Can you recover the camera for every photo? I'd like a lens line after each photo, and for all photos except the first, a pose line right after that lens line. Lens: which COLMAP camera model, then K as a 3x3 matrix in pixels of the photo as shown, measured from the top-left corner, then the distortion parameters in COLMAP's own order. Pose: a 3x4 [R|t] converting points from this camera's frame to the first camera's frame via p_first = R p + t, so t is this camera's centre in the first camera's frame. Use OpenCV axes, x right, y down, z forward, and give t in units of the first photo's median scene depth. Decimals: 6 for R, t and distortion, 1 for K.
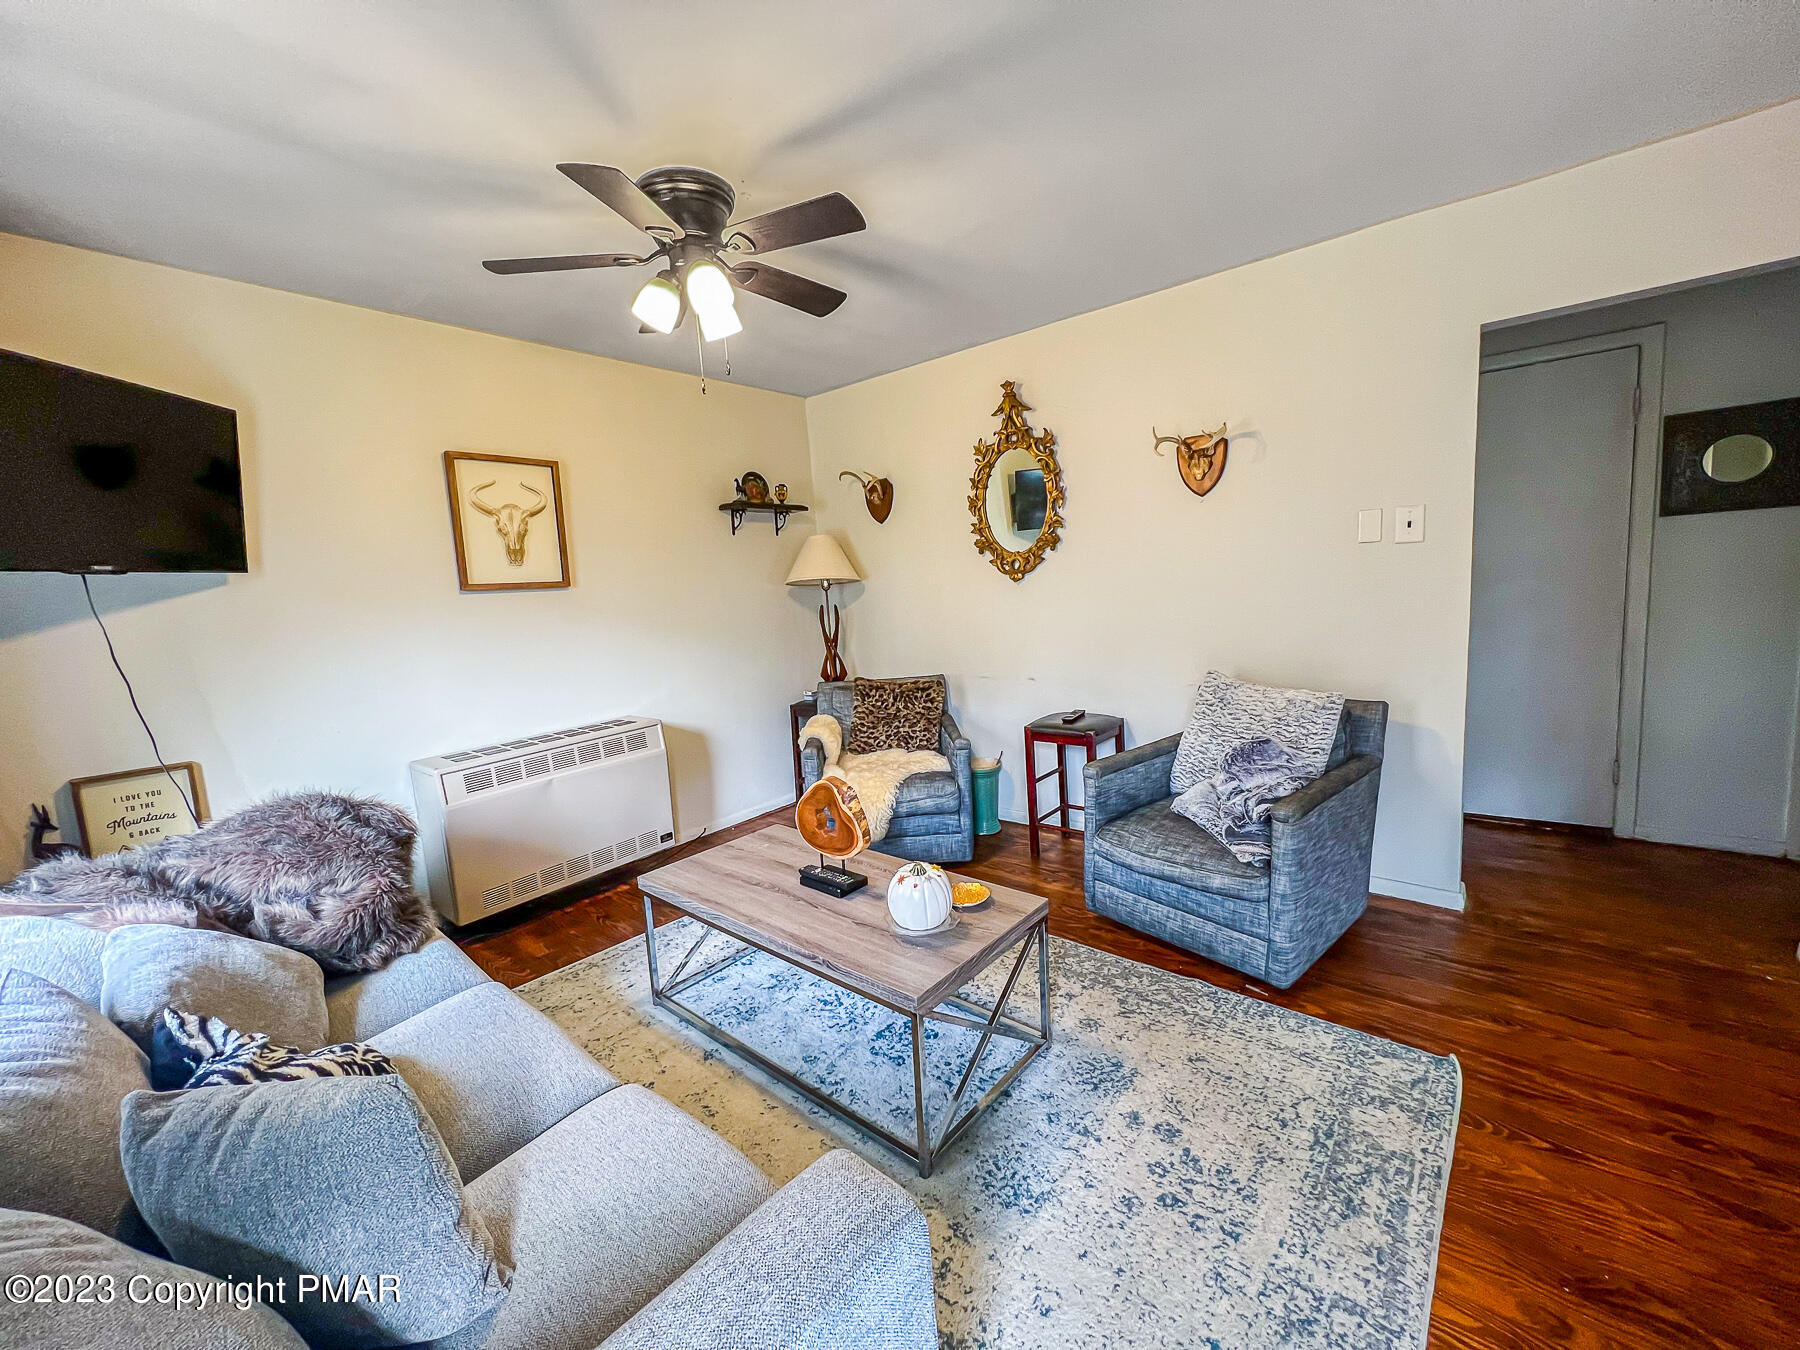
lens RADIAL K [[718.9, 0, 899.3], [0, 718.9, 670.6], [0, 0, 1]] dist [0.000038, 0.000072]
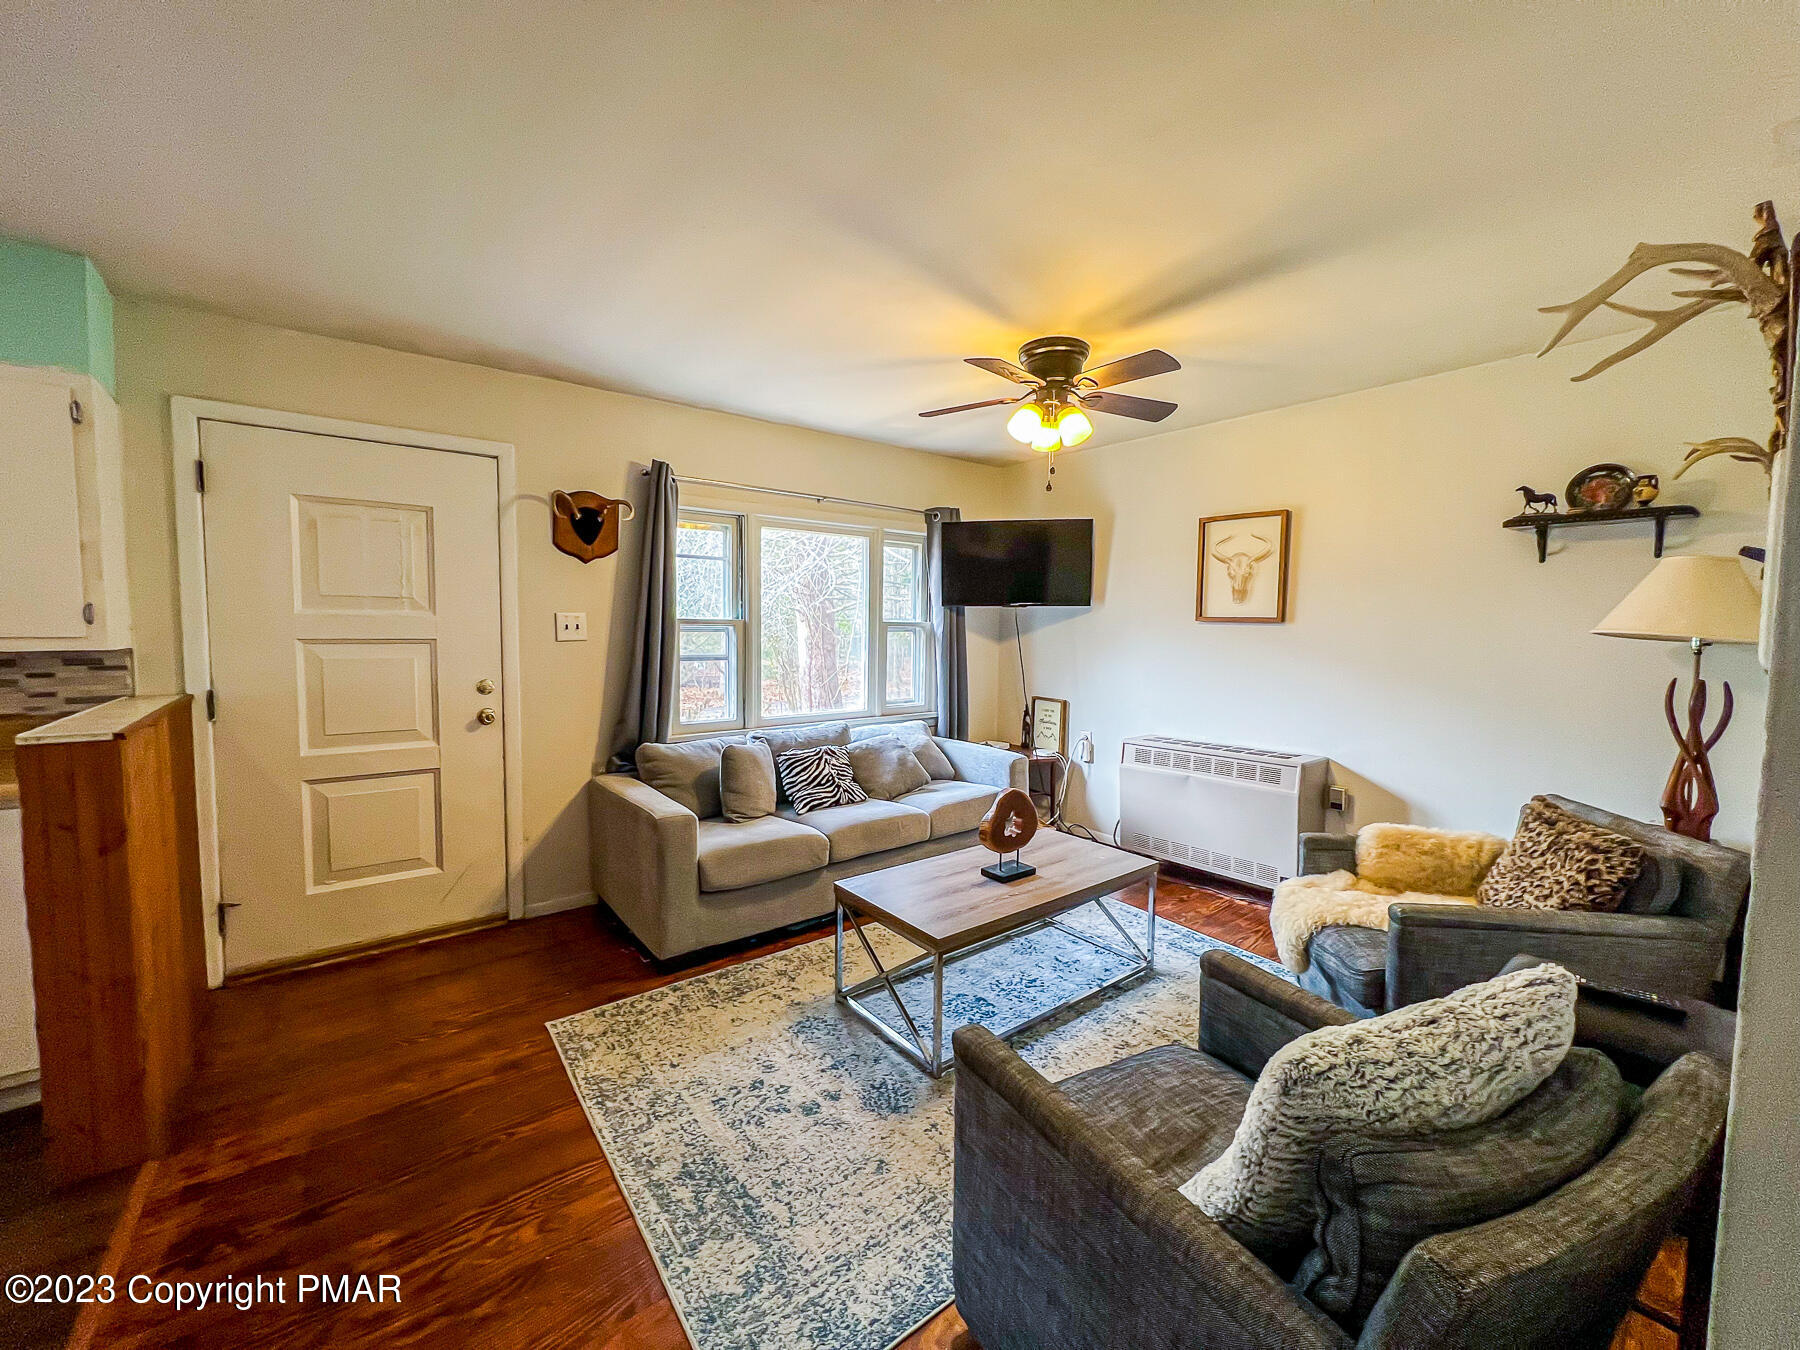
lens RADIAL K [[718.9, 0, 899.3], [0, 718.9, 670.6], [0, 0, 1]] dist [0.000038, 0.000072]
pose [[-0.204432, 0.123763, -0.971025, 1.368061], [-0.117462, 0.981706, 0.149854, -0.264079], [0.971808, 0.144694, -0.186154, 1.218508]]
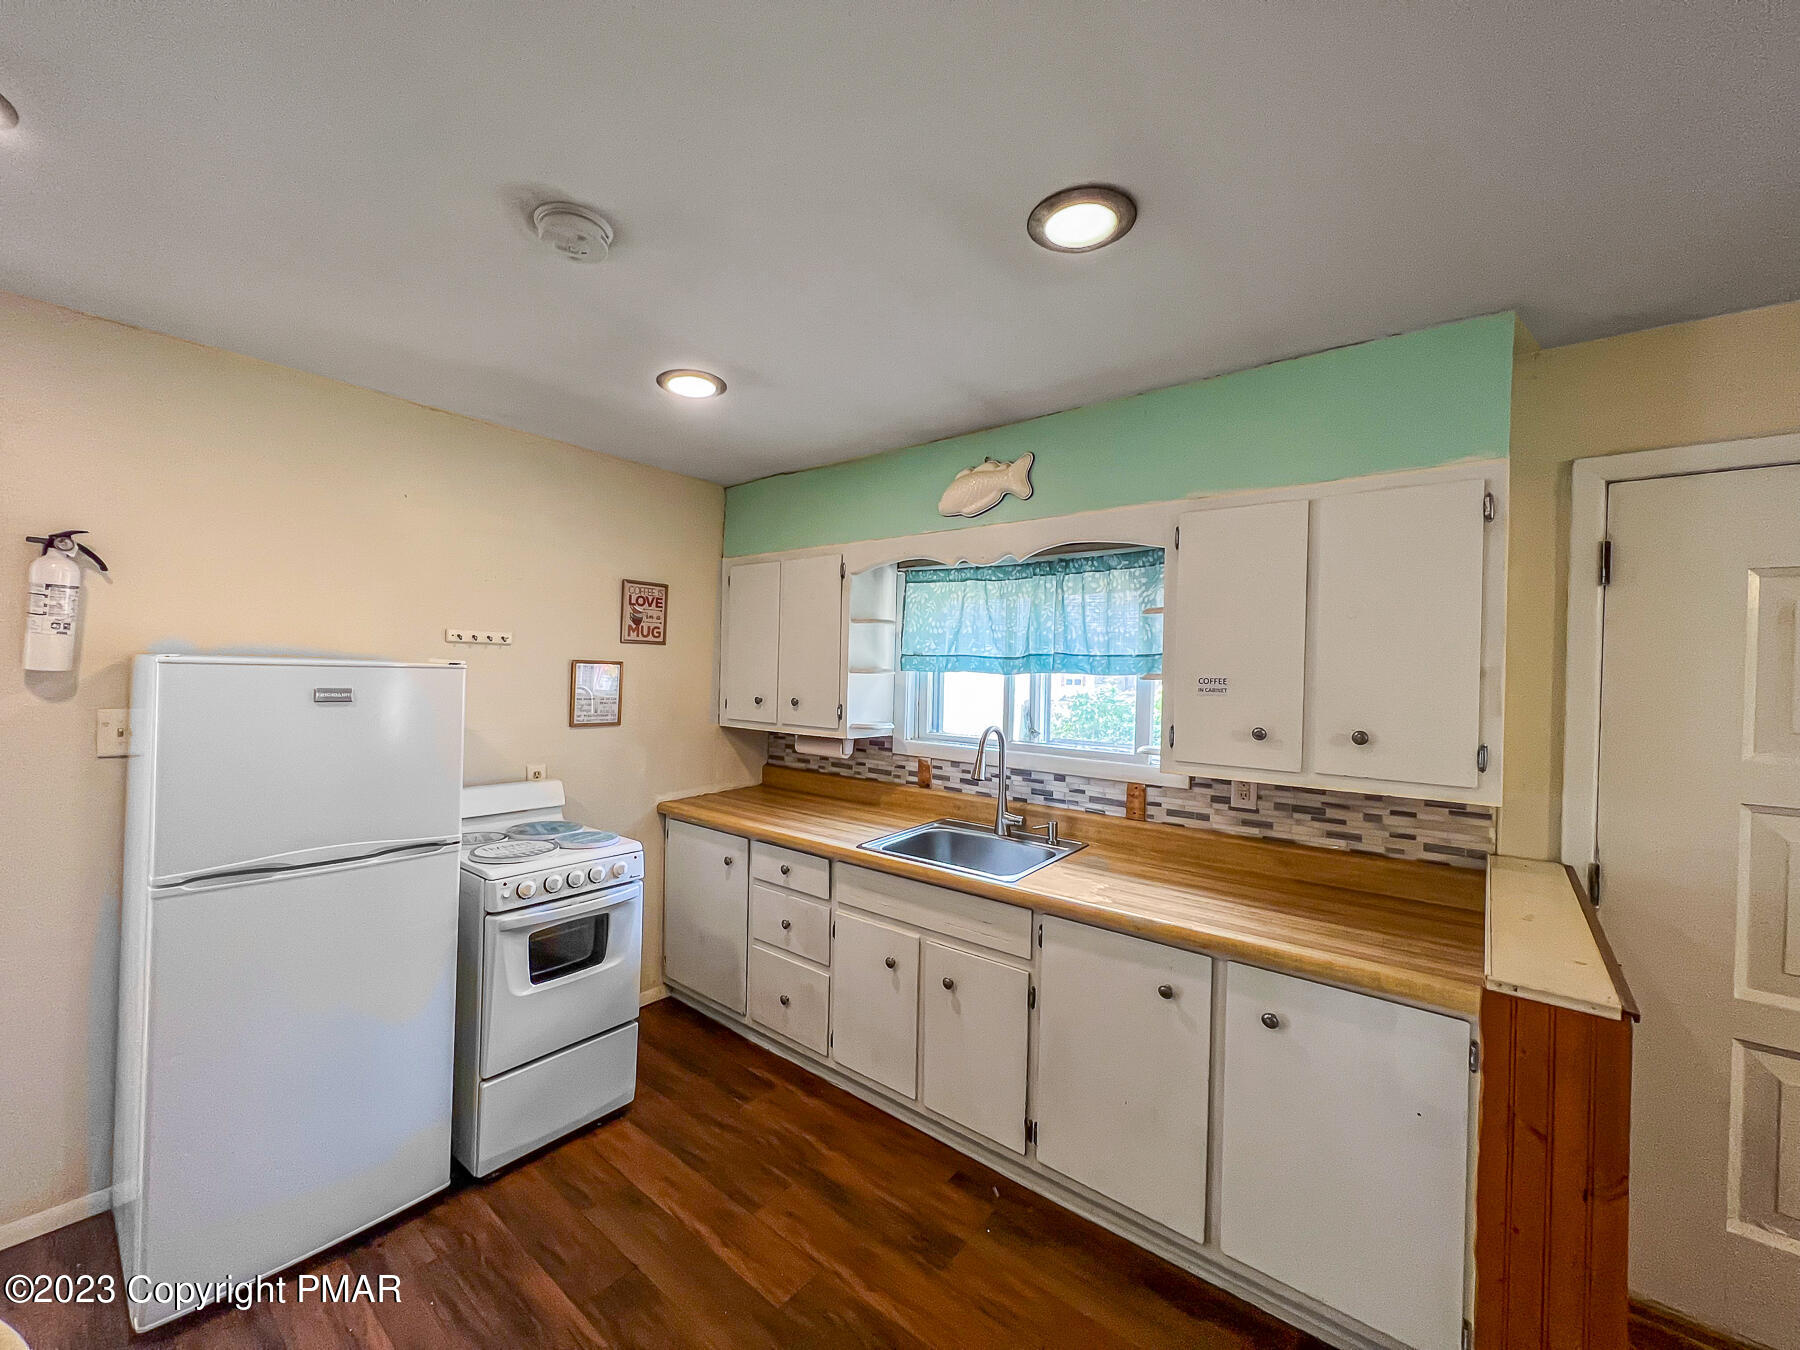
lens RADIAL K [[712.9, 0, 900.0], [0, 712.9, 675.0], [0, 0, 1]] dist [-0.001011, -0.000148]
pose [[-0.999073, 0.039300, -0.017560, 1.234344], [0.036682, 0.990781, 0.130411, -0.276553], [0.022524, 0.129646, -0.991304, 0.530379]]
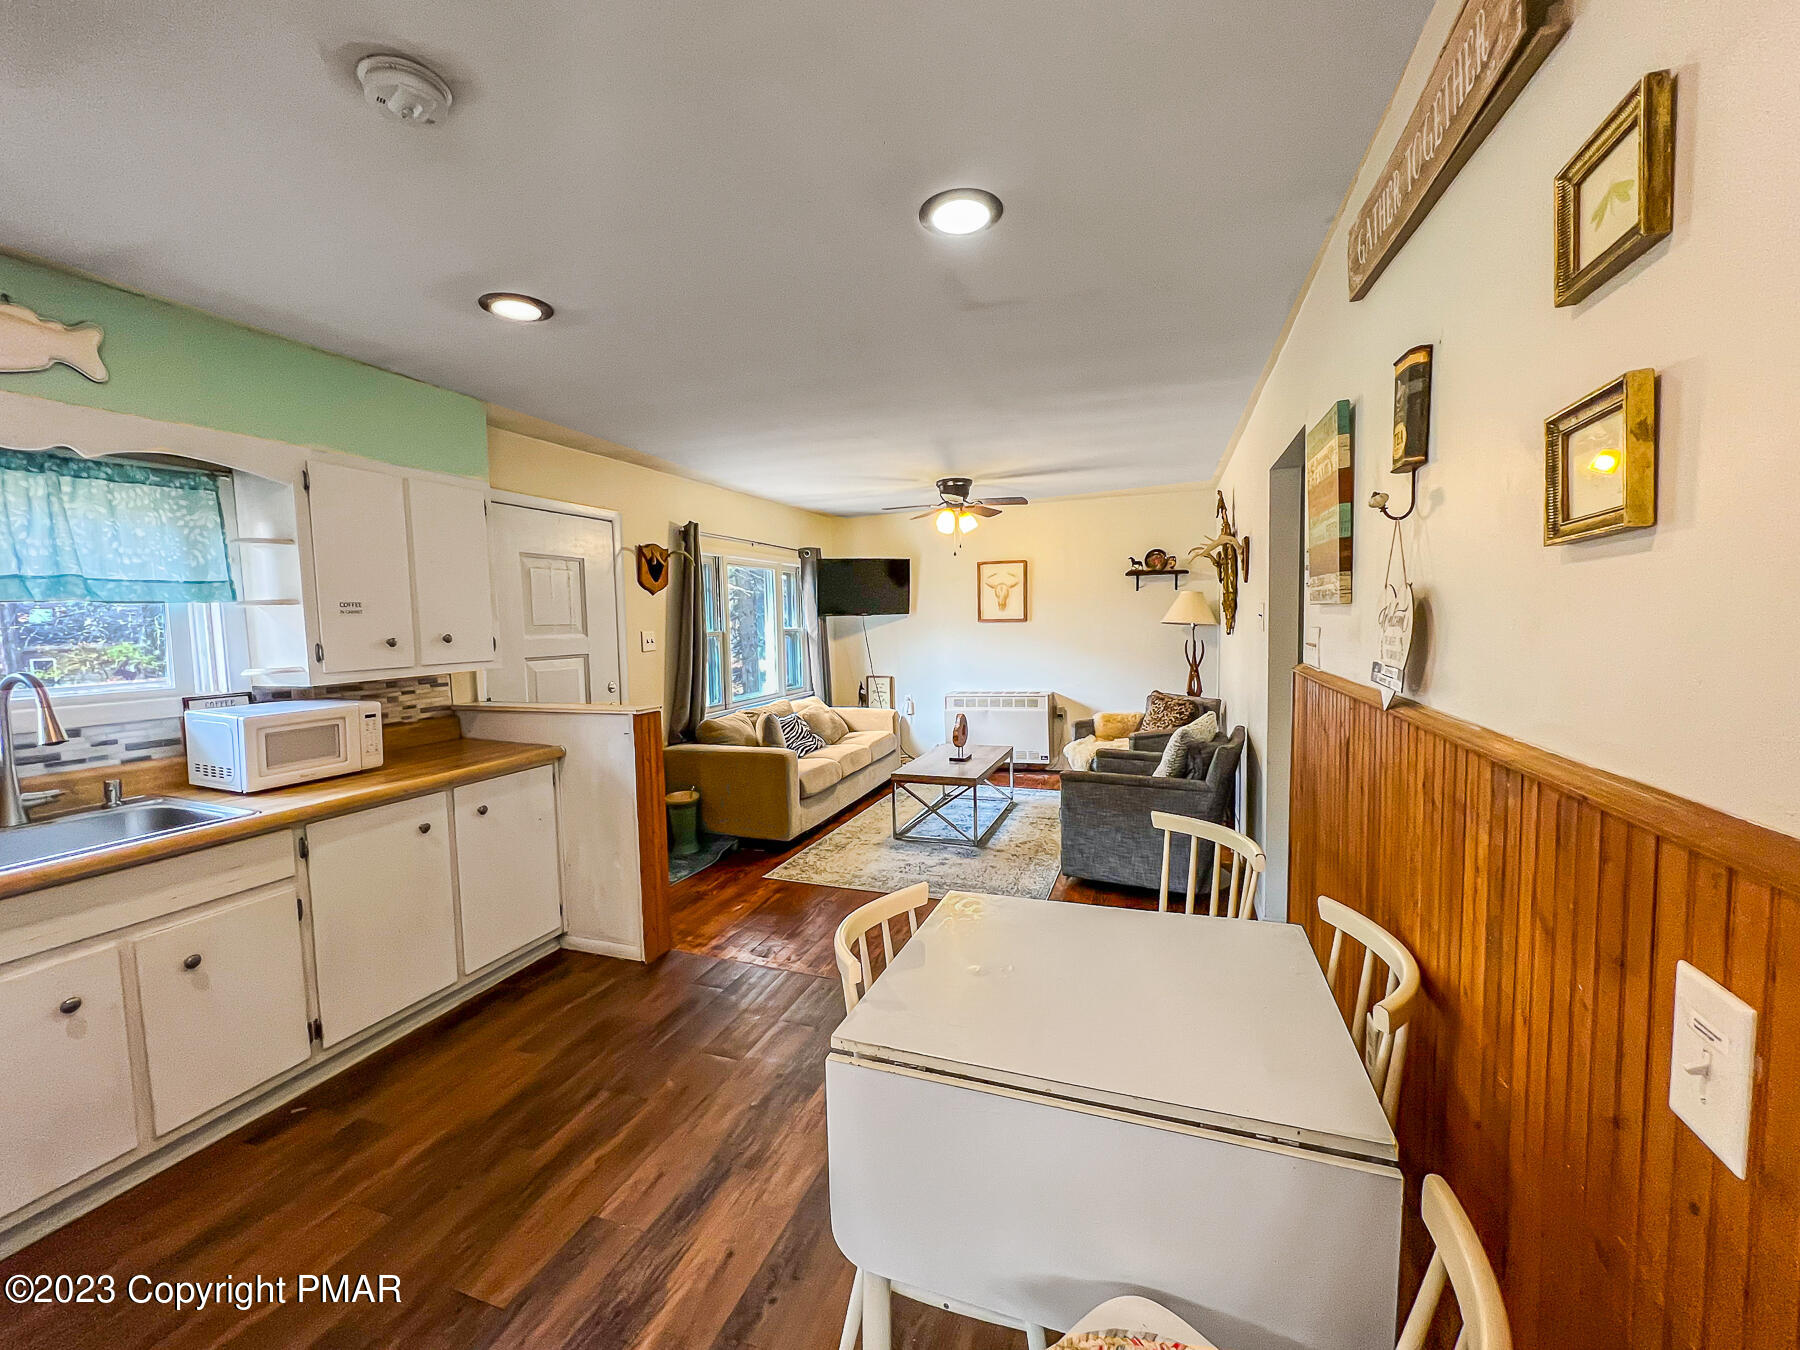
lens RADIAL K [[740.8, 0, 900.0], [0, 740.8, 675.0], [0, 0, 1]] dist [0.001152, 0.000096]
pose [[0.347776, 0.124226, -0.929311, 2.545998], [-0.112696, 0.989536, 0.090102, -0.216571], [0.930780, 0.073394, 0.358137, -0.104800]]
